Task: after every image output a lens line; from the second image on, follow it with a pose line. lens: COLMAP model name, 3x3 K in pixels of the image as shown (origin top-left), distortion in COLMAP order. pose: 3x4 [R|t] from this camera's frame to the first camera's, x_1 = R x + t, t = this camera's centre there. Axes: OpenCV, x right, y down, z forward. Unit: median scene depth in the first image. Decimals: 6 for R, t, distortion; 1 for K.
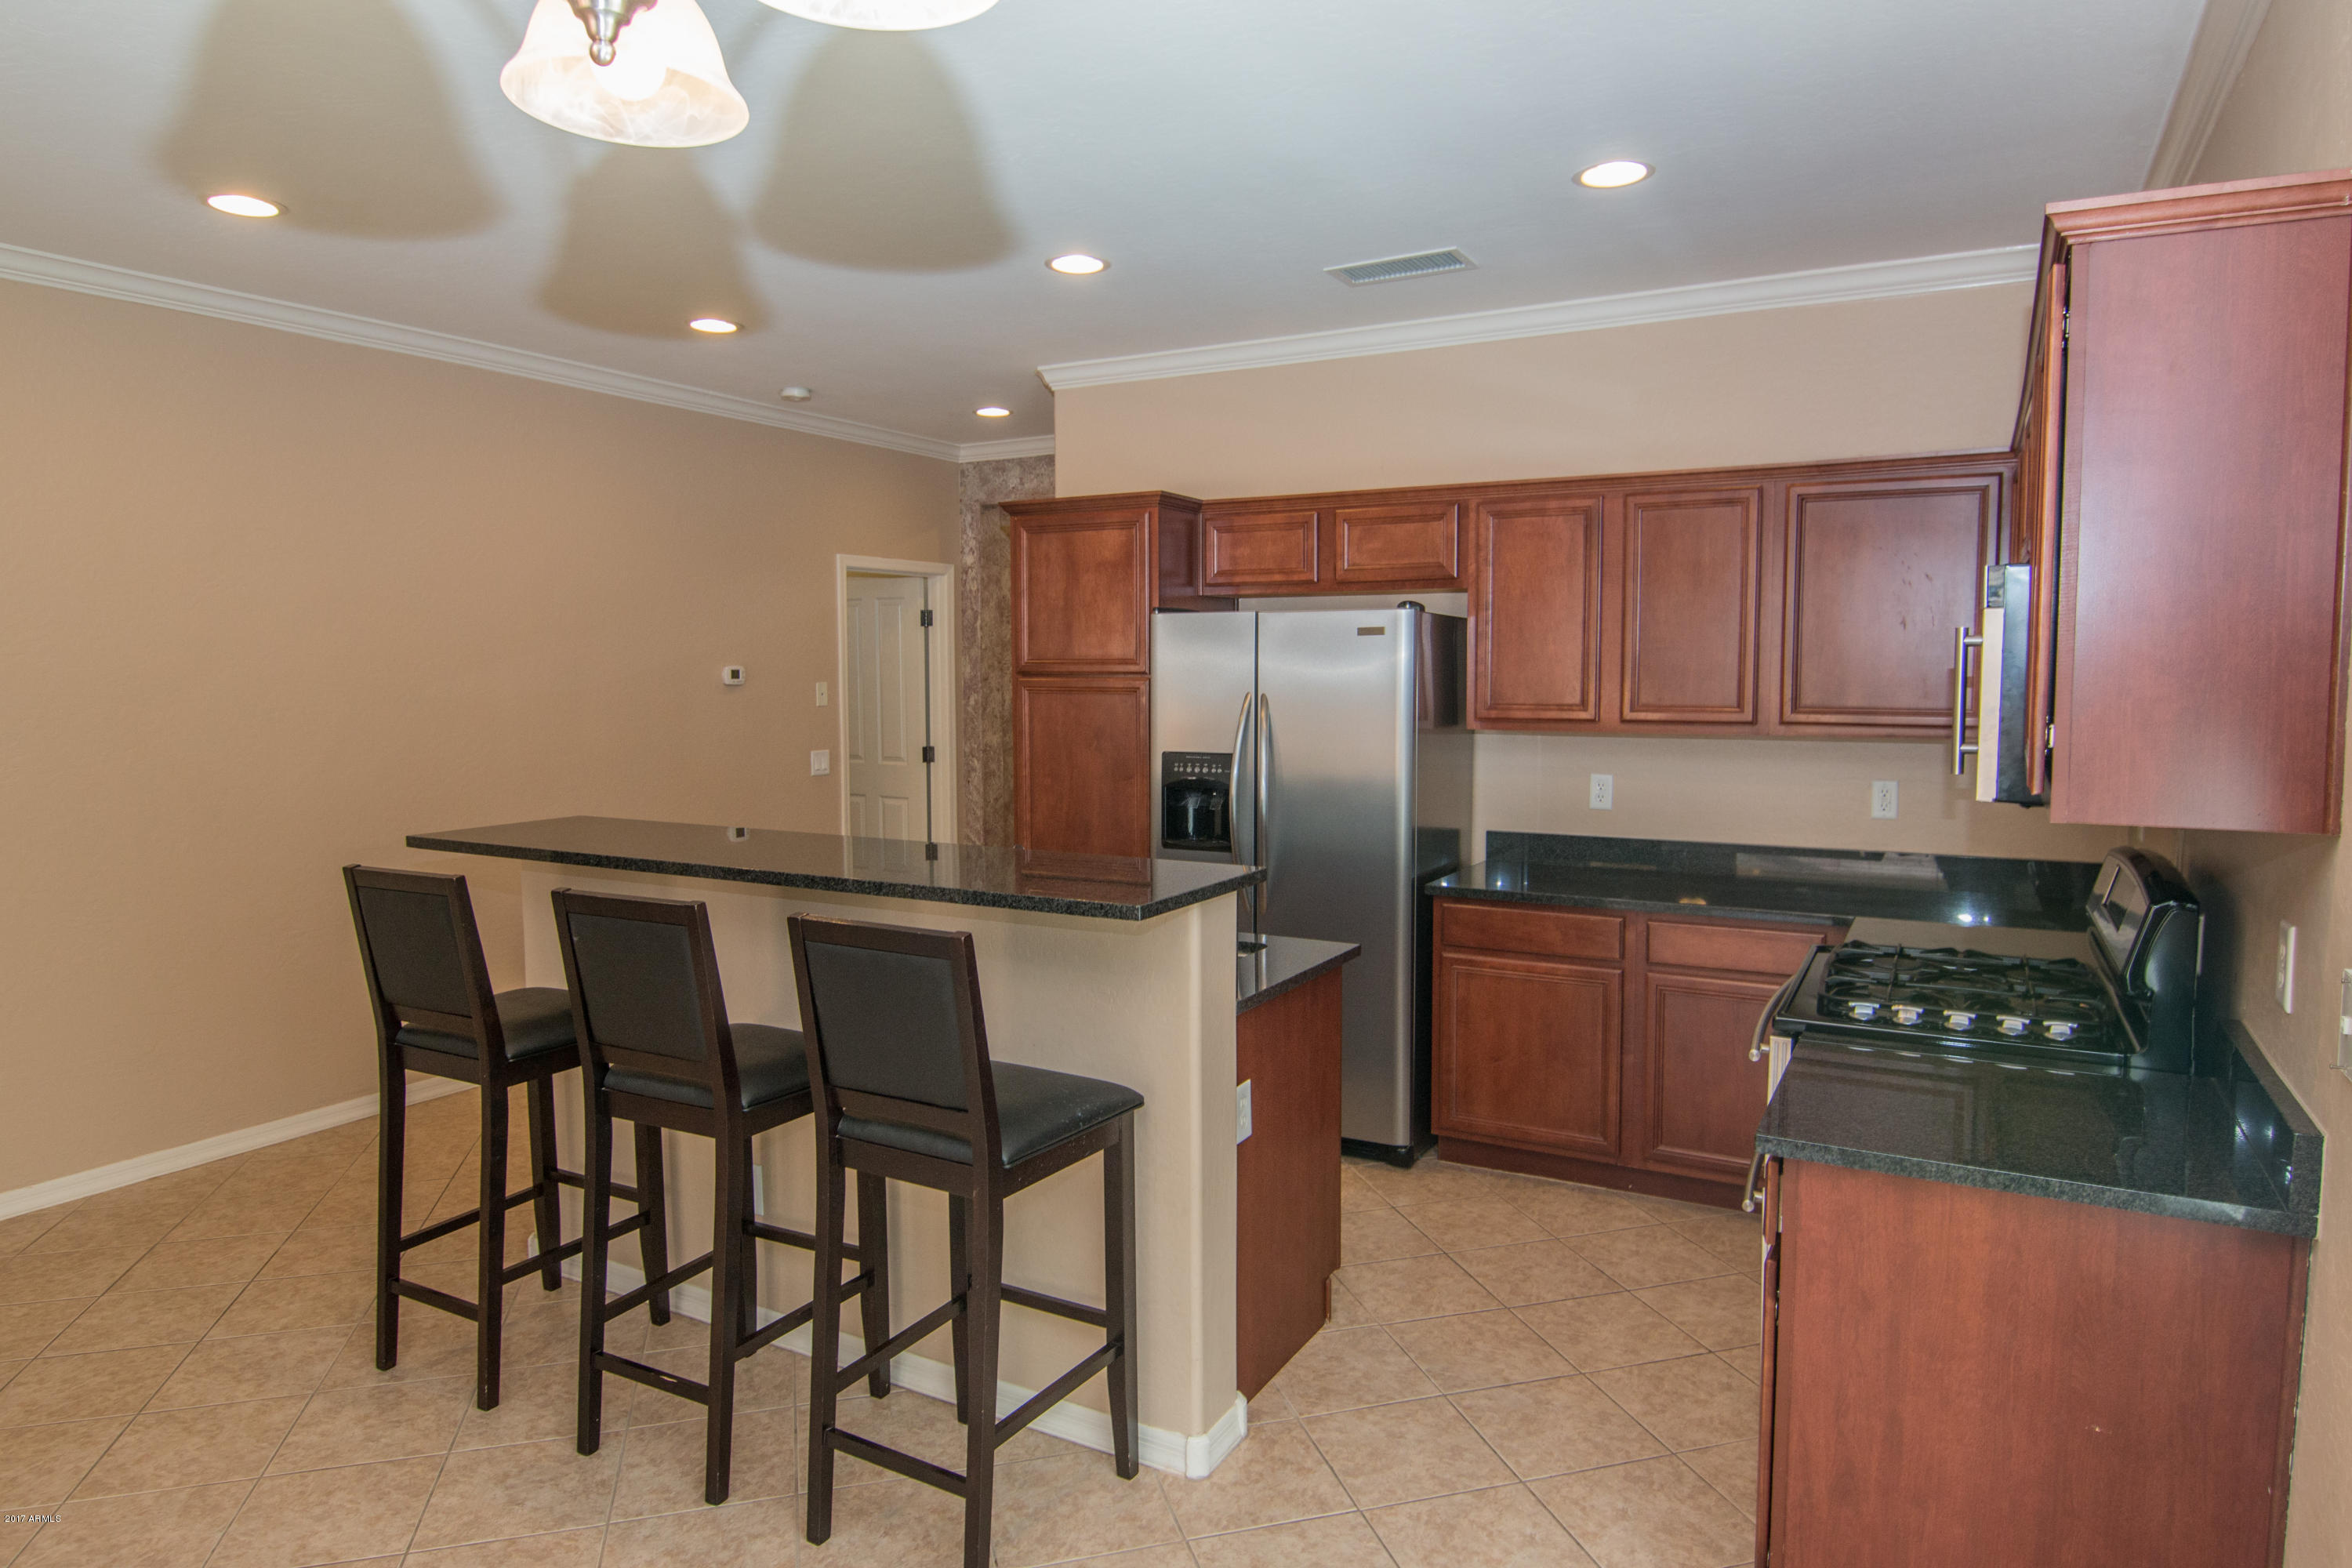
lens RADIAL K [[1417.8, 0, 1176.0], [0, 1417.8, 784.0], [0, 0, 1]] dist [-0.001364, -0.014986]
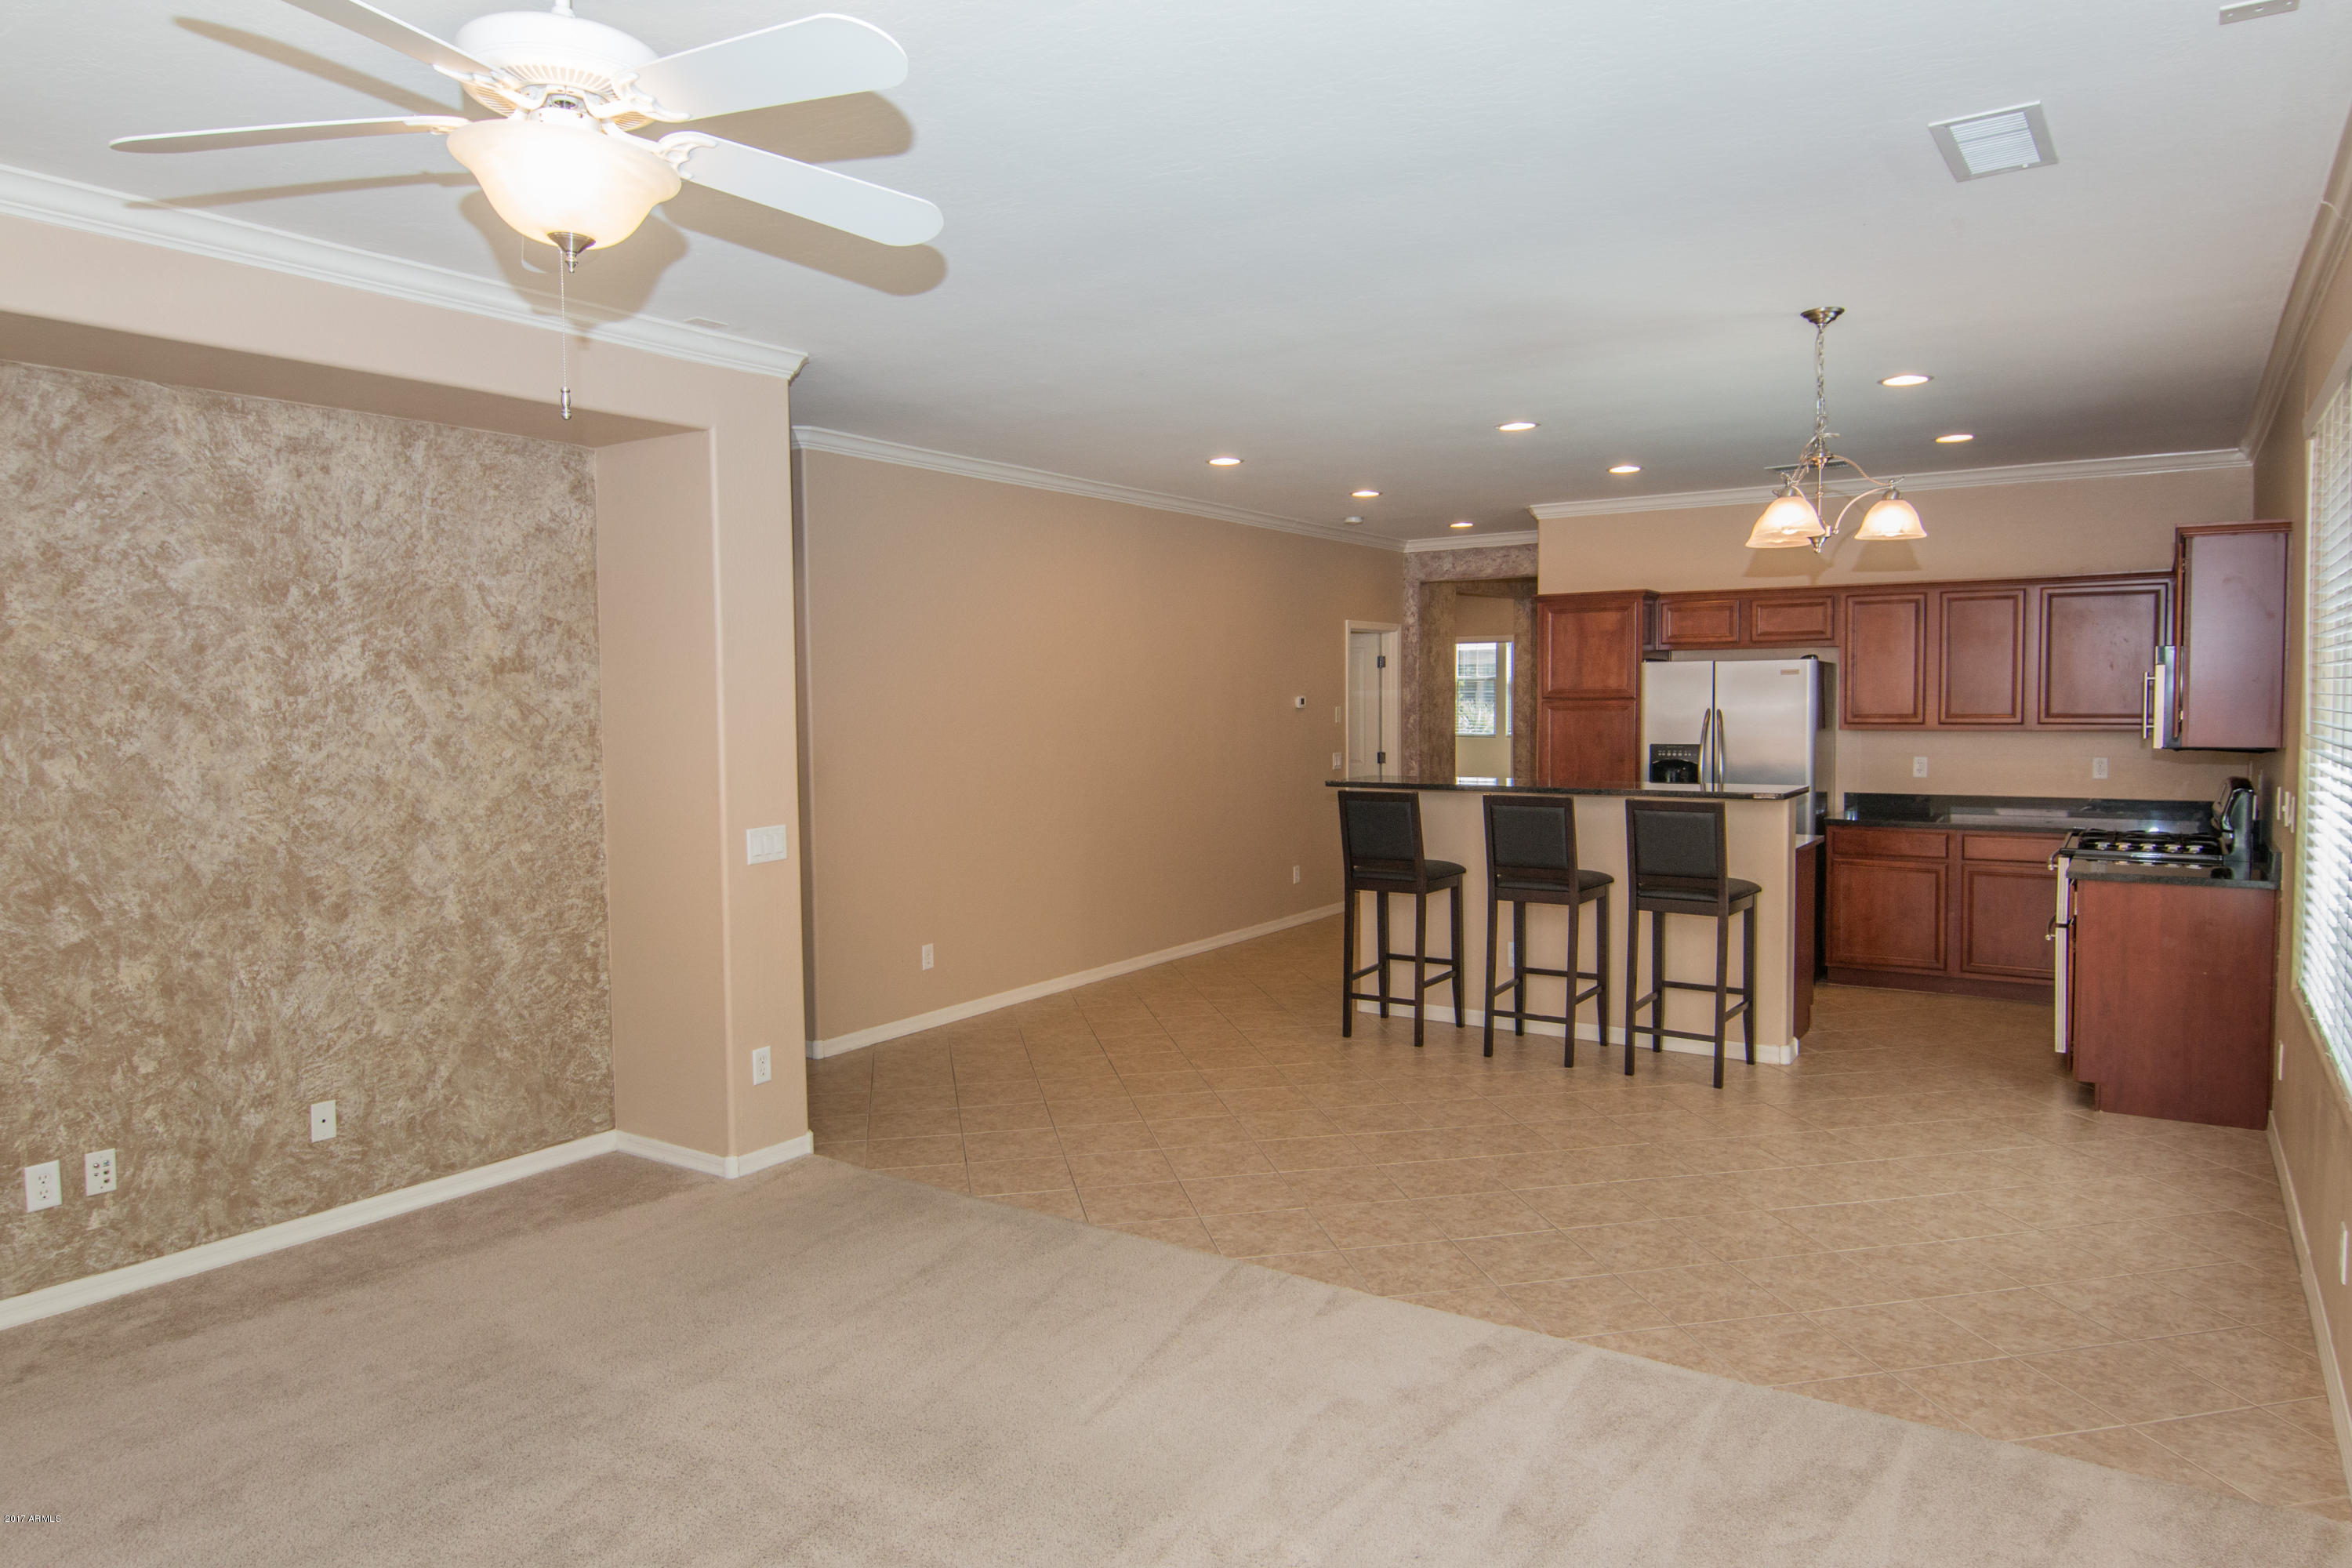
lens RADIAL K [[1397.4, 0, 1176.0], [0, 1397.4, 784.0], [0, 0, 1]] dist [-0.031784, -0.003351]
pose [[0.994277, -0.001348, -0.106824, -0.405269], [-0.000883, 0.999783, -0.020835, 0.061240], [0.106829, 0.020810, 0.994060, -0.724213]]
